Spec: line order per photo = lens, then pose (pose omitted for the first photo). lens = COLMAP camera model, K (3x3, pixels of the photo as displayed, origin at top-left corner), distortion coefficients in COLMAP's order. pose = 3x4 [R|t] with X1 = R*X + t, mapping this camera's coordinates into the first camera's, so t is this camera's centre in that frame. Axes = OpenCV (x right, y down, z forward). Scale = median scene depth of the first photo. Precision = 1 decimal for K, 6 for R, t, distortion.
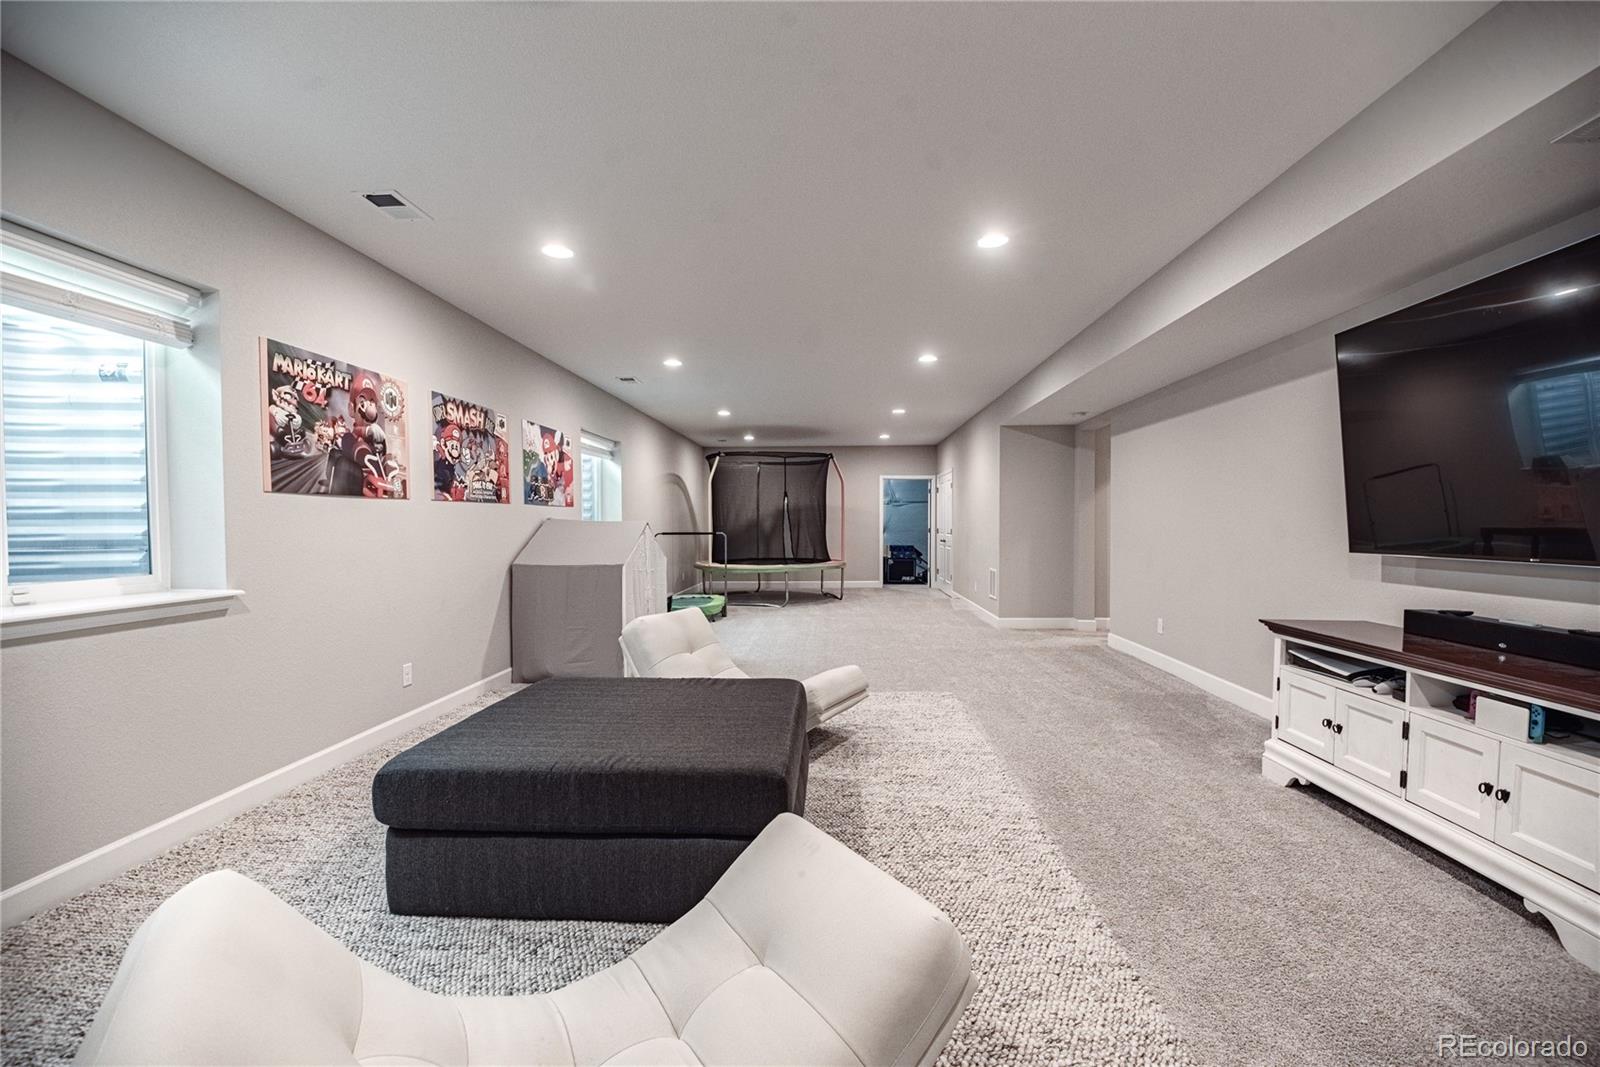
lens RADIAL K [[687.5, 0, 800.3], [0, 687.5, 541.1], [0, 0, 1]] dist [0.008649, -0.011163]
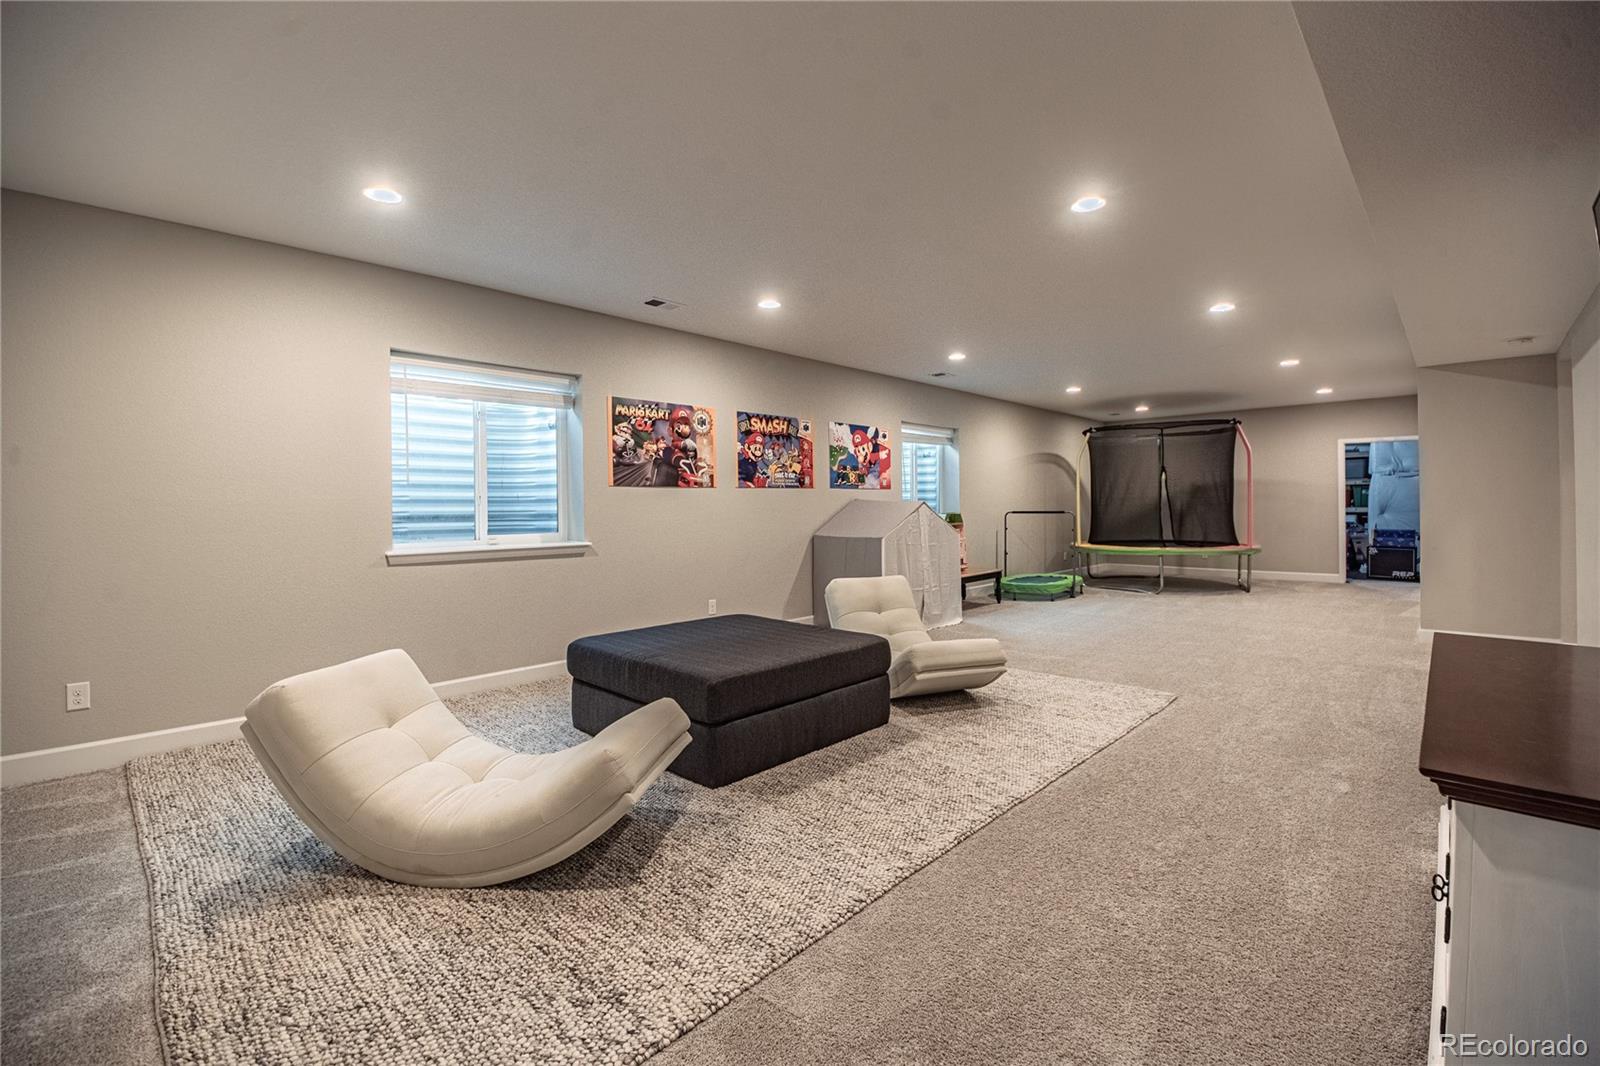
lens RADIAL K [[681.1, 0, 802.4], [0, 681.1, 503.9], [0, 0, 1]] dist [0.002486, -0.002274]
pose [[0.753956, -0.004982, -0.656906, 0.553708], [-0.010500, 0.999752, -0.019633, 0.000036], [0.656841, 0.021700, 0.753717, 0.033241]]
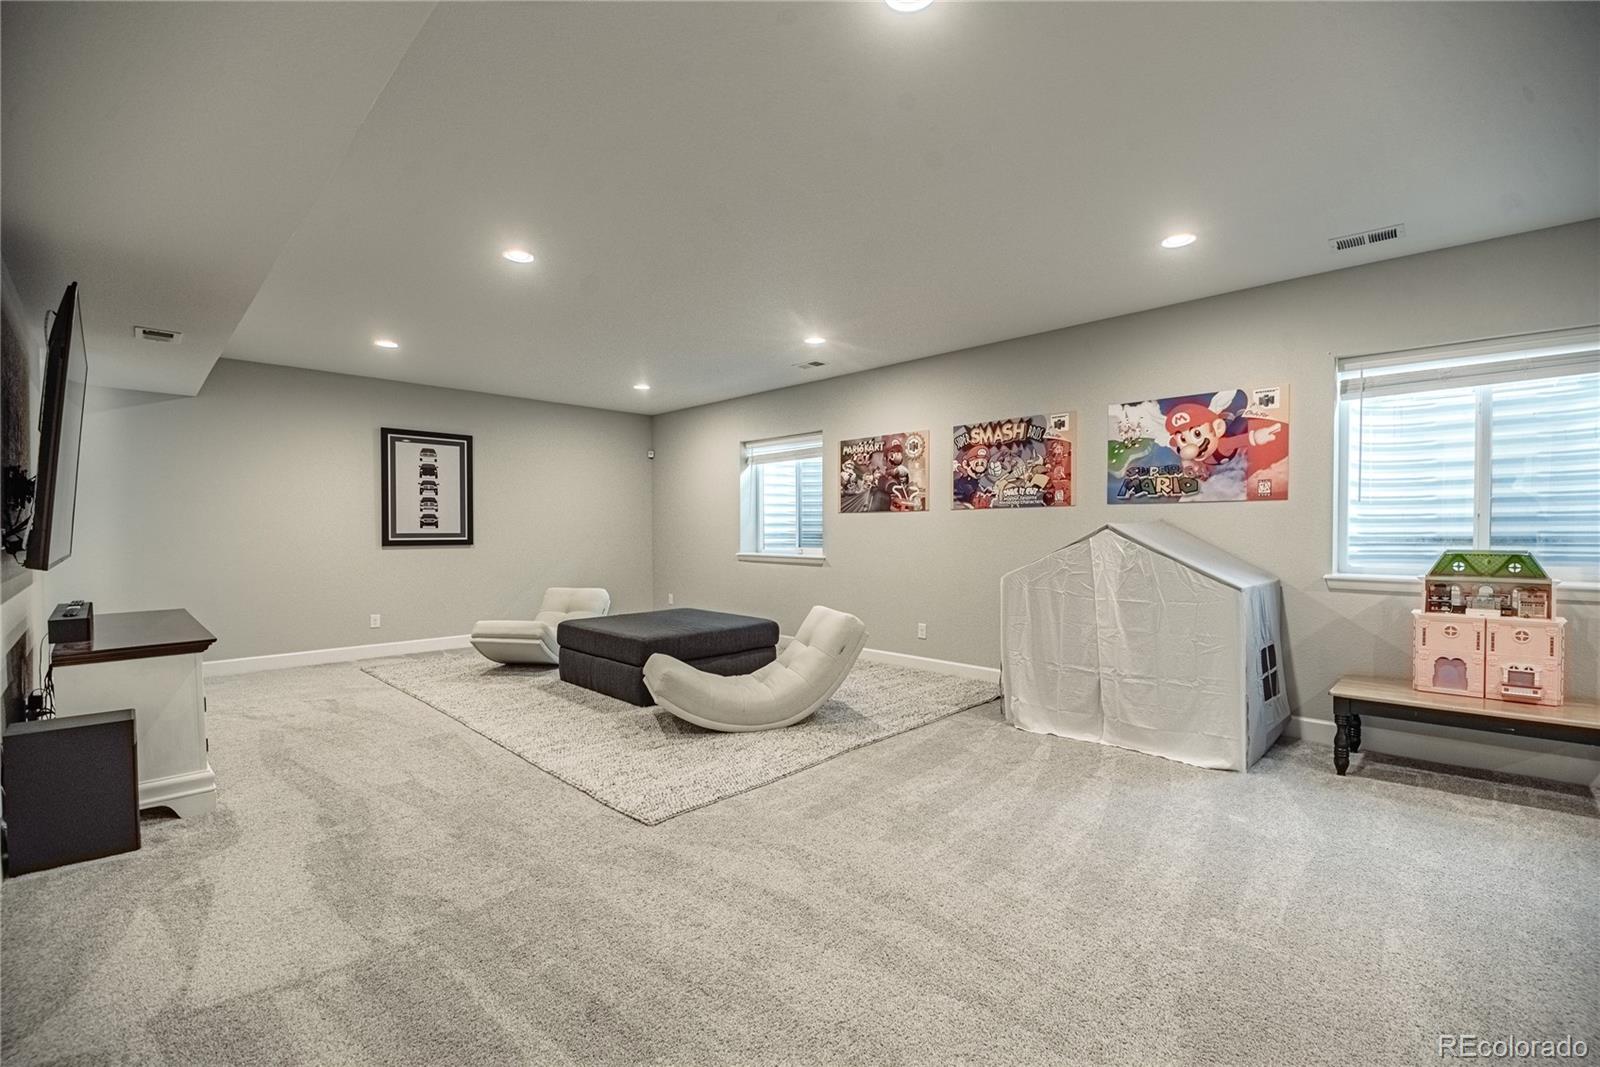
lens RADIAL K [[687.5, 0, 778.5], [0, 687.5, 524.1], [0, 0, 1]] dist [0.008649, -0.011163]
pose [[-0.686765, -0.002034, -0.726877, 0.722474], [-0.015459, 0.999811, 0.011809, -0.048225], [0.726715, 0.019347, -0.686666, 1.863658]]
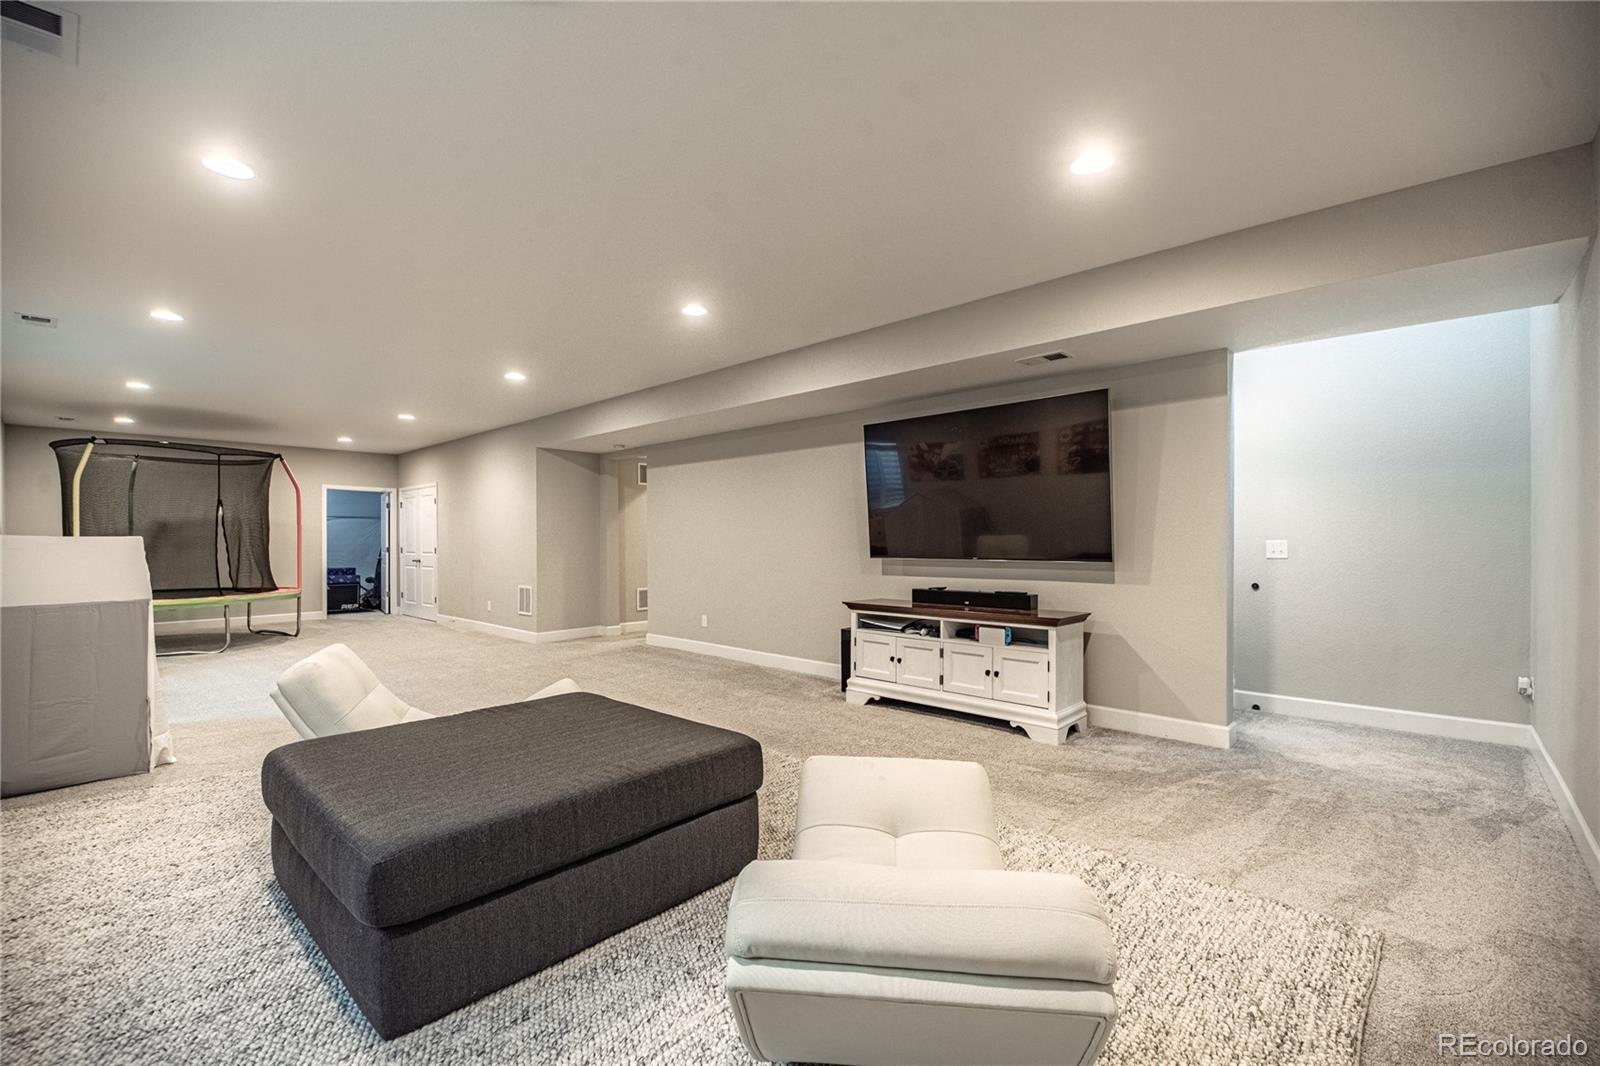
lens RADIAL K [[681.1, 0, 797.4], [0, 681.1, 550.1], [0, 0, 1]] dist [0.002486, -0.002274]
pose [[0.643138, -0.010466, 0.765678, -0.492284], [0.021679, 0.999755, -0.004544, 0.002129], [-0.765443, 0.019521, 0.643207, 0.082806]]
